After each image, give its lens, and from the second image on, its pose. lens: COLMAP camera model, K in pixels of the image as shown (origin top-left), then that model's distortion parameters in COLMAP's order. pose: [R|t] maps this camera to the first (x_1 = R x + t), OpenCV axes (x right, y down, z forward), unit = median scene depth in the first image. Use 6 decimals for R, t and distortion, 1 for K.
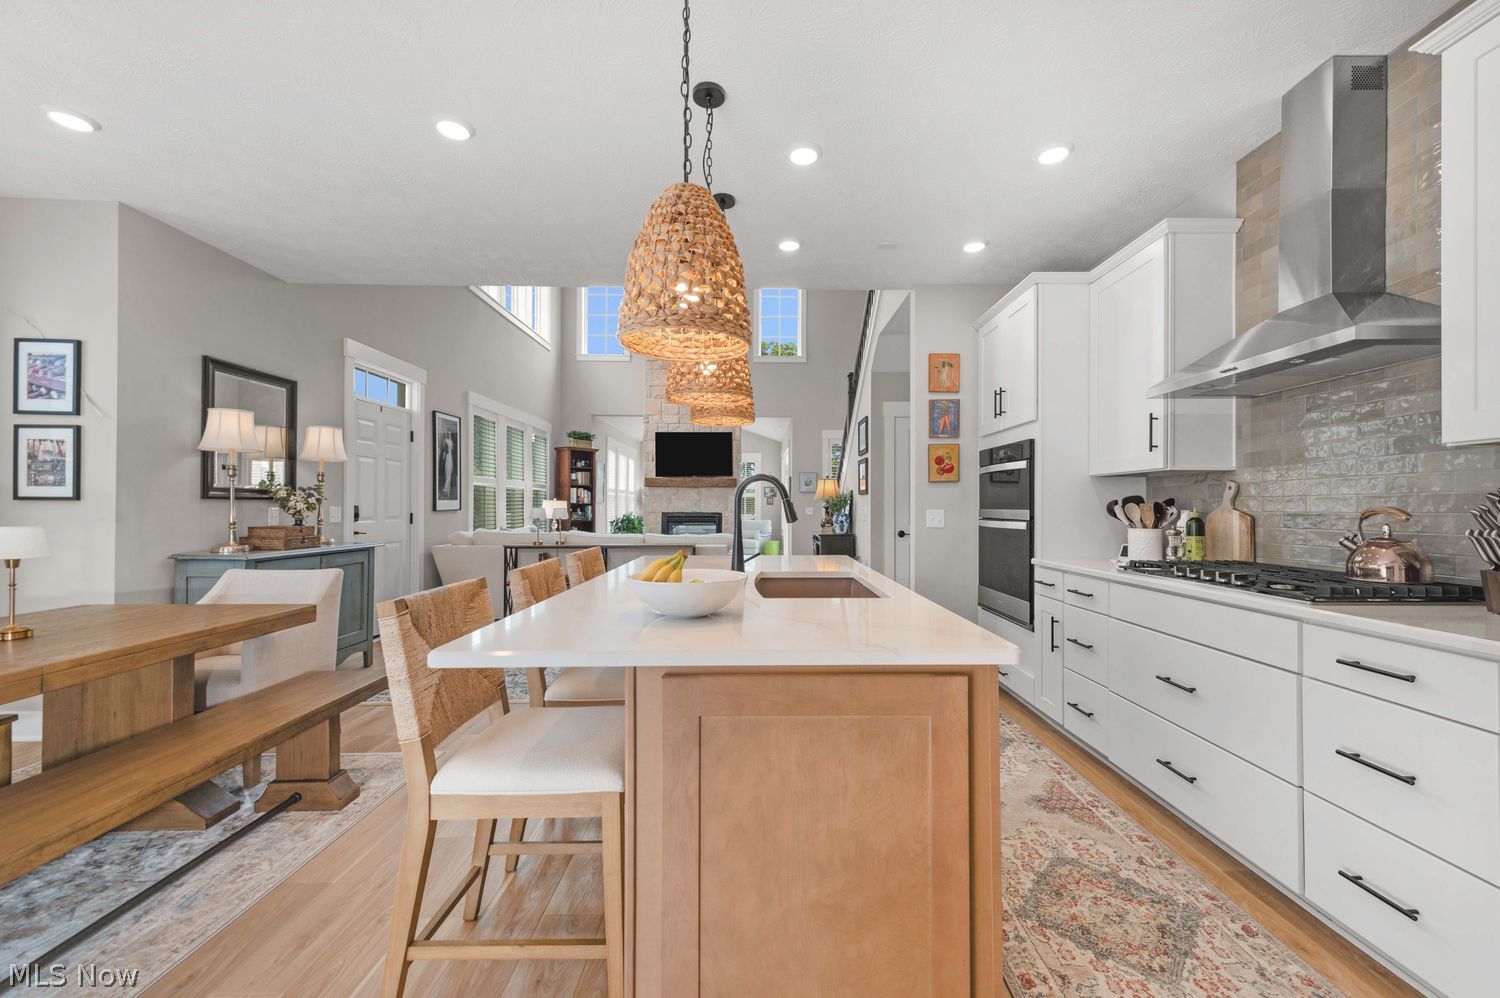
lens RADIAL K [[595.8, 0, 764.3], [0, 595.8, 501.8], [0, 0, 1]] dist [0.023999, -0.005790]
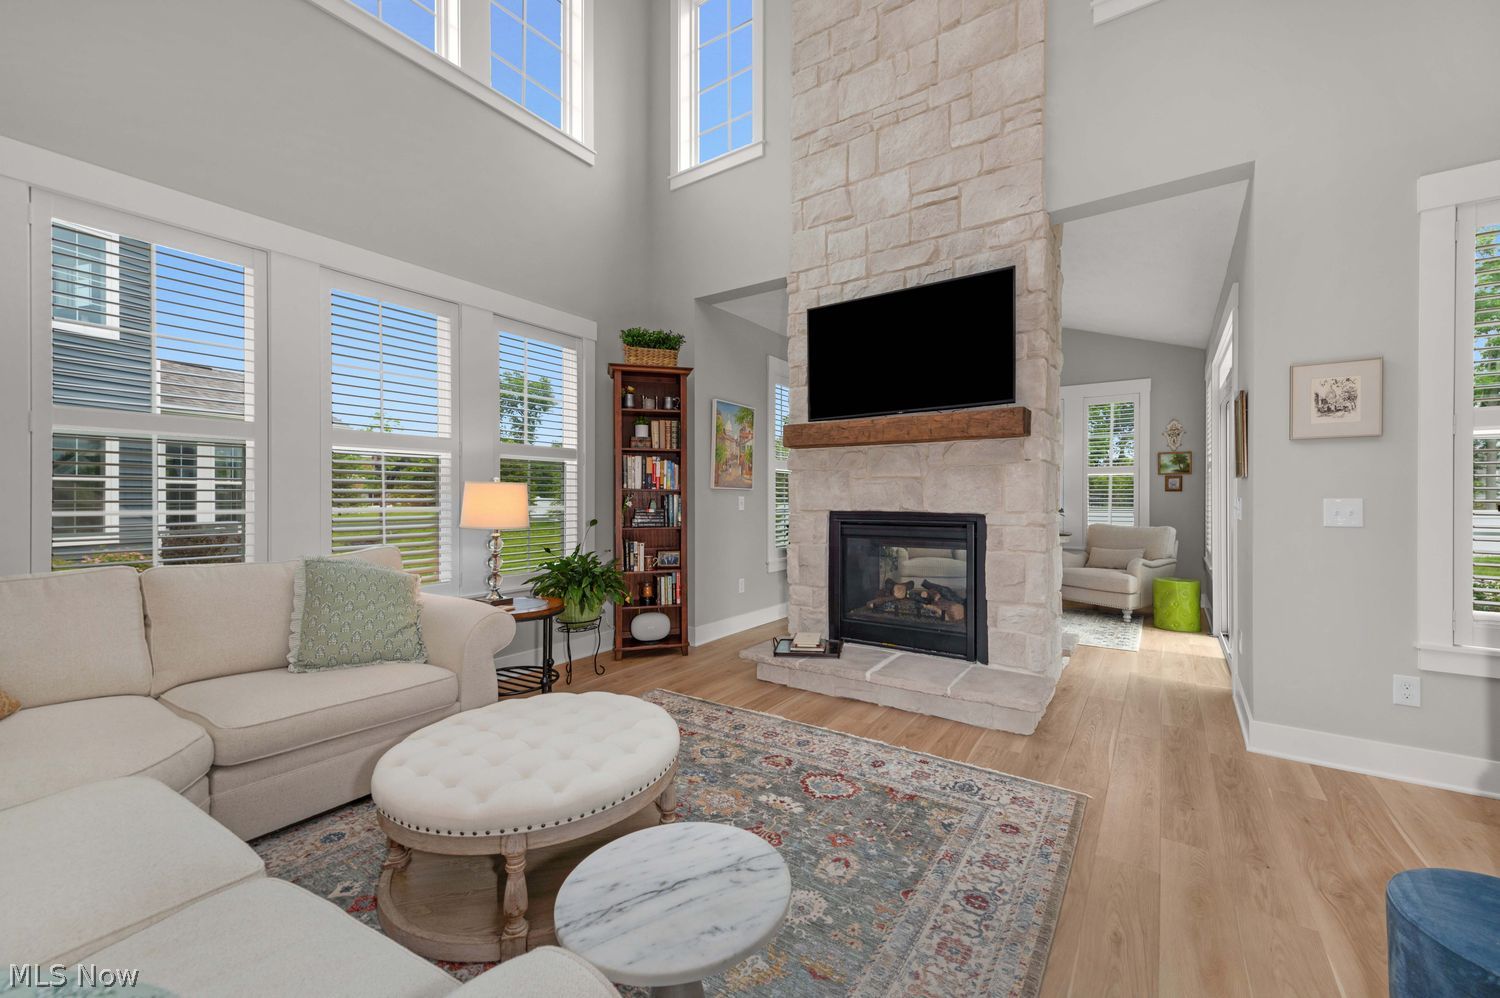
lens RADIAL K [[589.4, 0, 771.4], [0, 589.4, 495.8], [0, 0, 1]] dist [0.022242, -0.005744]
pose [[0.824147, -0.004122, -0.566361, 0.046008], [0.007611, 0.999964, 0.003797, 0.013930], [0.566325, -0.007440, 0.824149, 1.547494]]
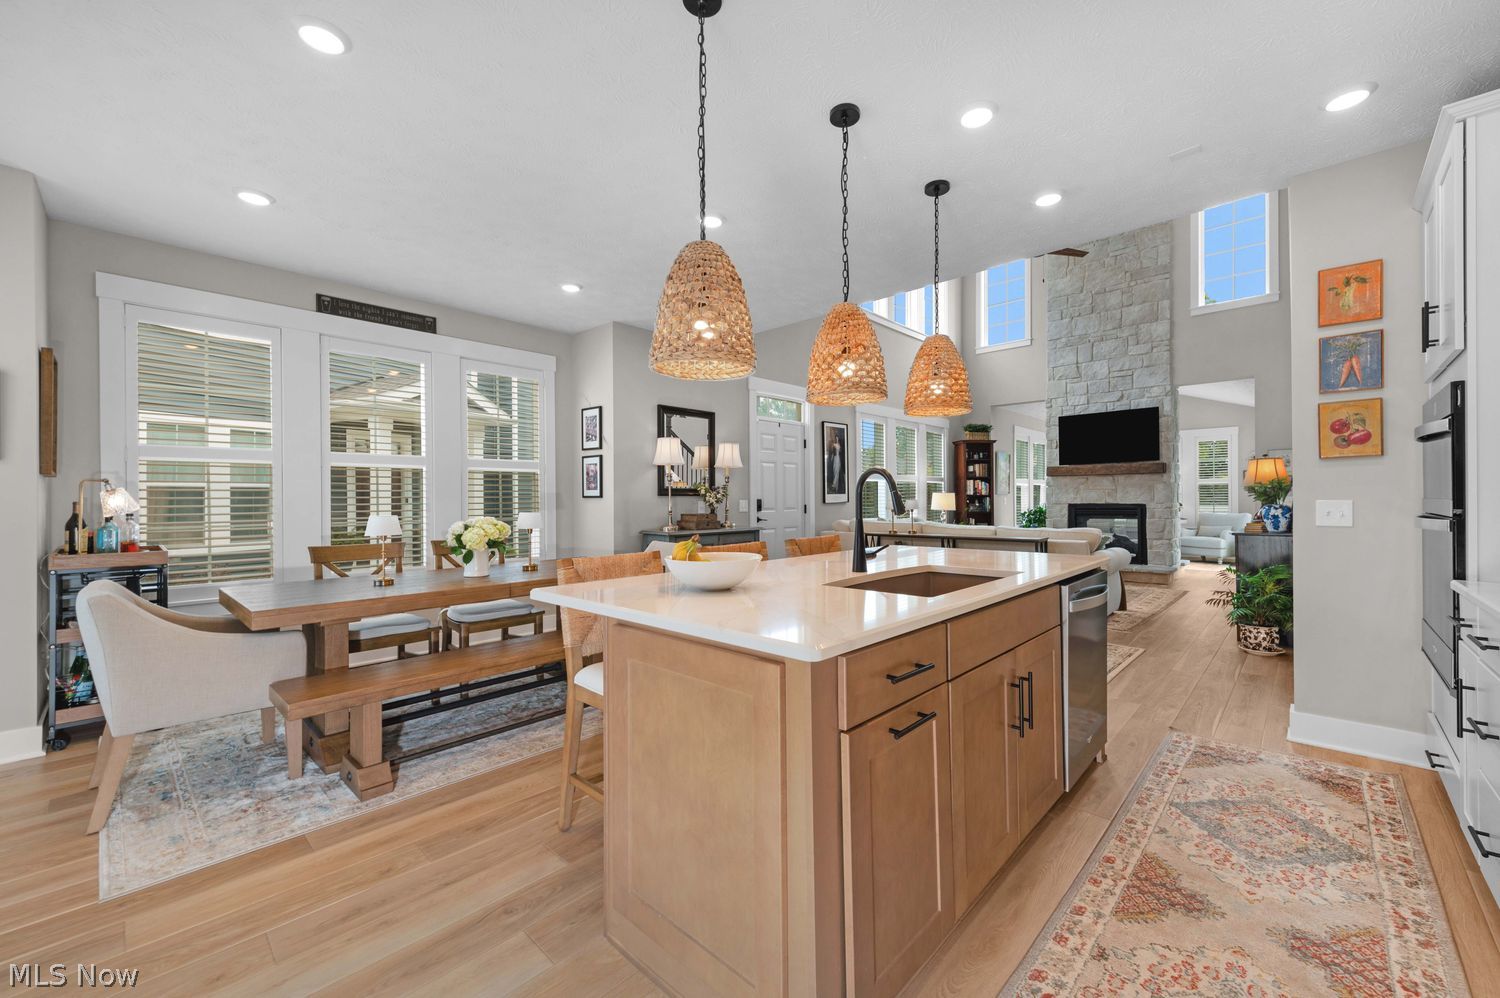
lens RADIAL K [[589.4, 0, 771.4], [0, 589.4, 495.8], [0, 0, 1]] dist [0.022242, -0.005744]
pose [[0.728833, -0.011132, -0.684601, 0.278469], [0.013950, 0.999902, -0.001407, 0.000866], [0.684550, -0.008524, 0.728917, 0.069638]]
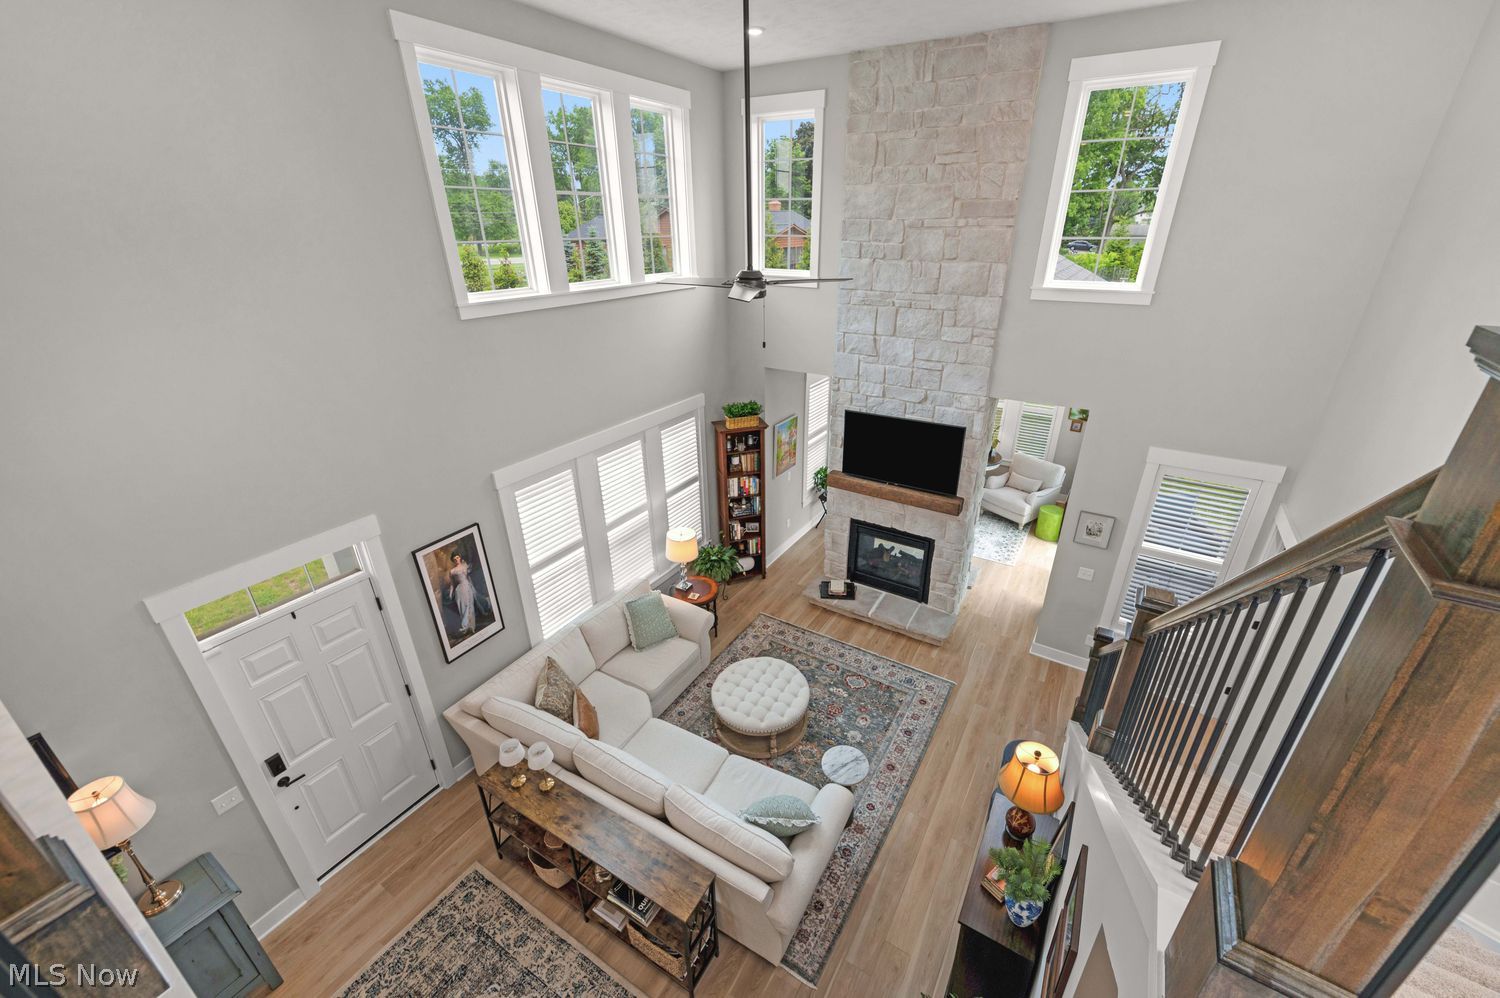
lens RADIAL K [[589.4, 0, 771.4], [0, 589.4, 495.8], [0, 0, 1]] dist [0.022242, -0.005744]
pose [[0.849662, 0.220080, -0.479207, 0.180277], [0.008324, 0.903035, 0.429486, -0.721232], [0.527263, -0.368906, 0.765443, 1.012710]]
